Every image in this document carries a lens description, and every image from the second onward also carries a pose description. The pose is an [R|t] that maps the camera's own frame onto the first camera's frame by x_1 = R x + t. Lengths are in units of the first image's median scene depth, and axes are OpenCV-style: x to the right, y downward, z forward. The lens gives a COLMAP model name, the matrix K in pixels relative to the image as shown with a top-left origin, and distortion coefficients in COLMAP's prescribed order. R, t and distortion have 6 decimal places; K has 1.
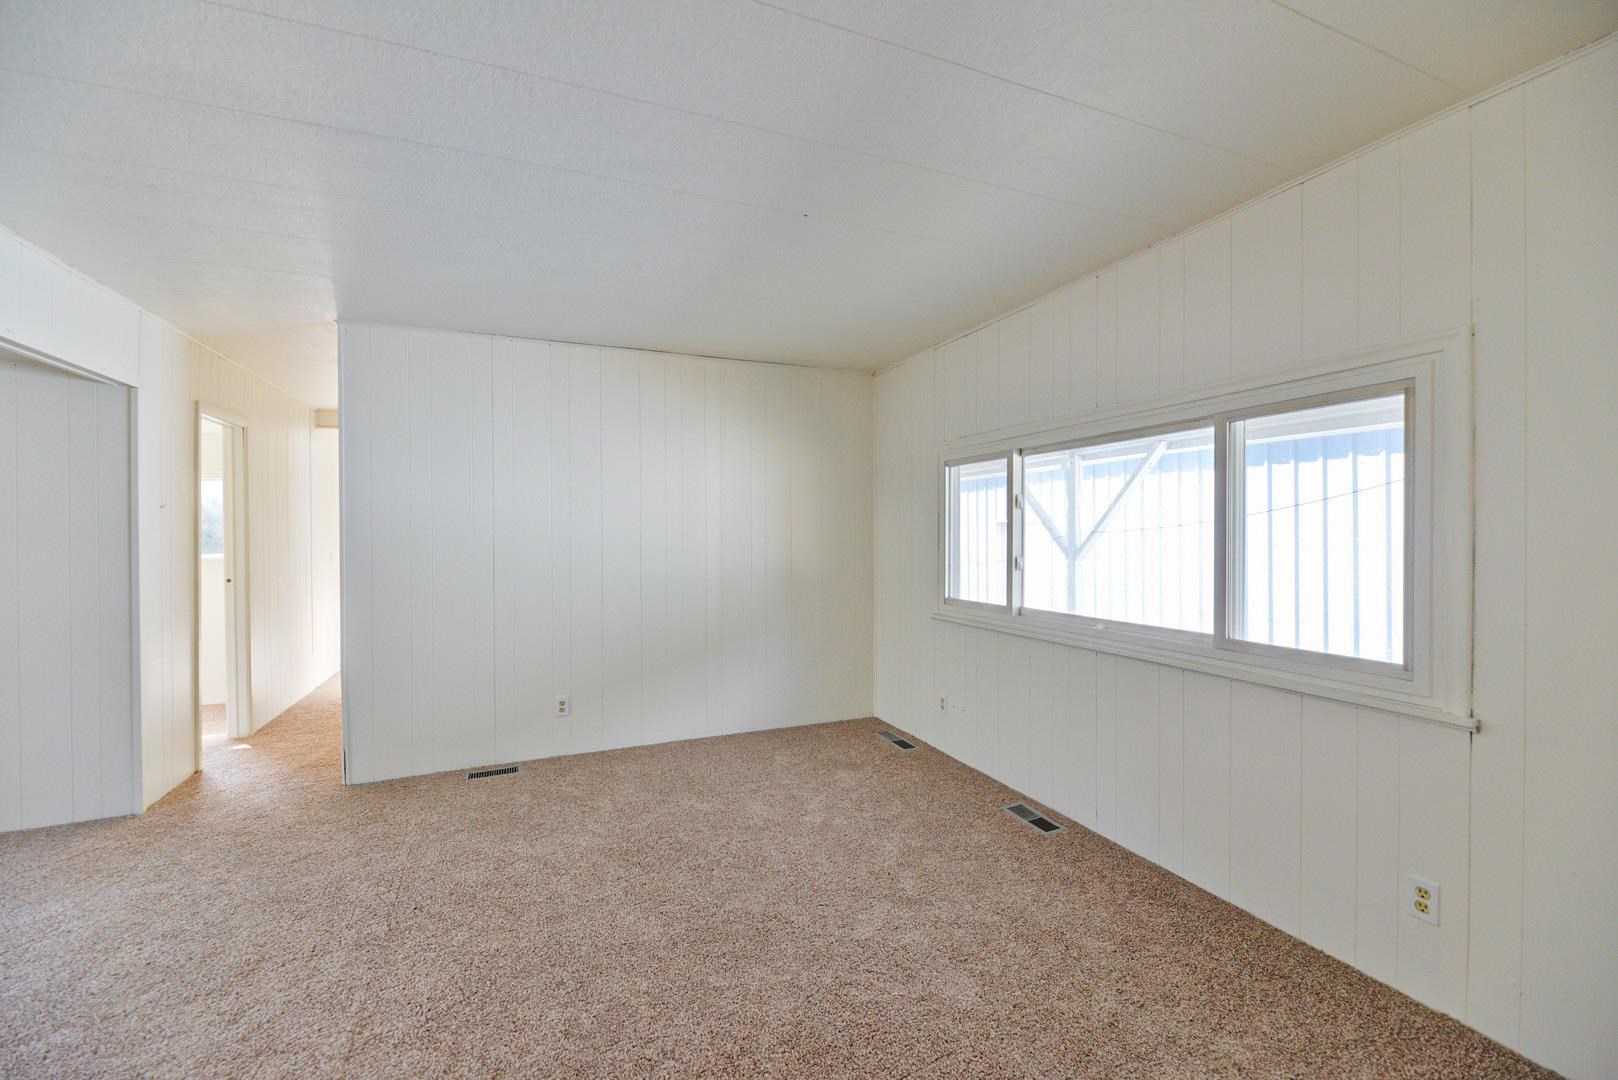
lens RADIAL K [[653.5, 0, 809.0], [0, 653.5, 540.0], [0, 0, 1]] dist [-0.000533, -0.000084]
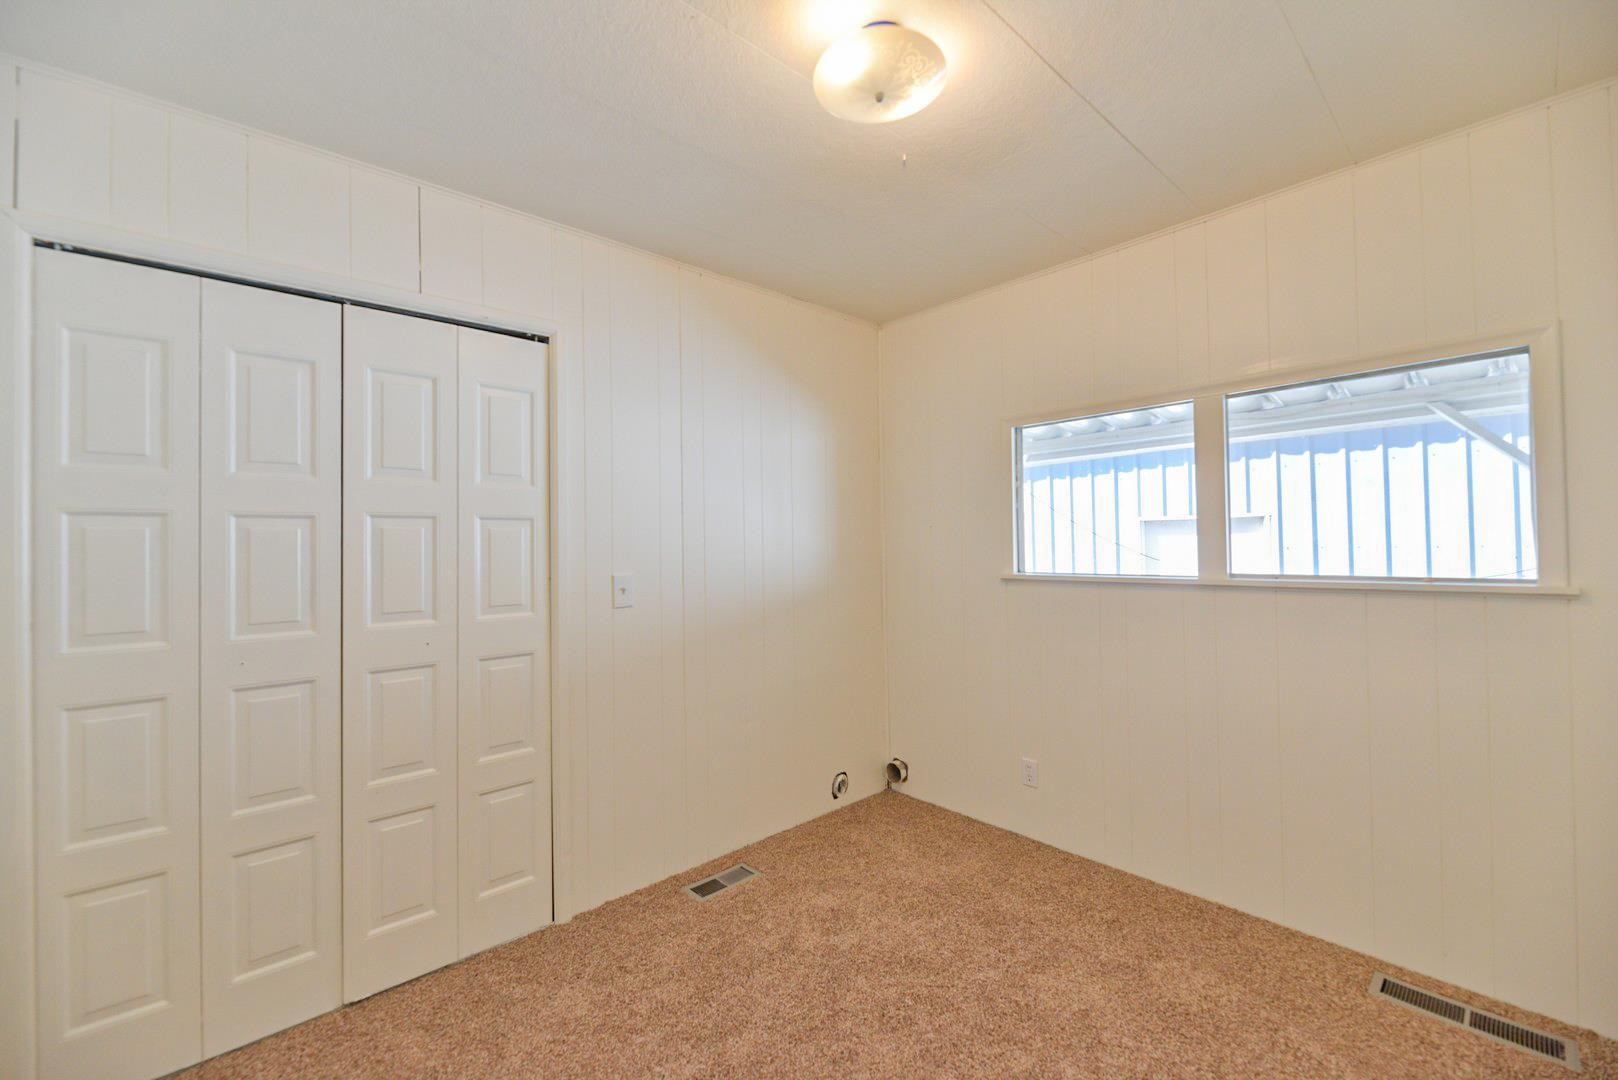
lens RADIAL K [[653.5, 0, 809.0], [0, 653.5, 540.0], [0, 0, 1]] dist [-0.000533, -0.000084]
pose [[0.944973, -0.004986, 0.327109, -0.313884], [0.010512, 0.999830, -0.015128, 0.020559], [-0.326978, 0.017734, 0.944865, 0.256079]]
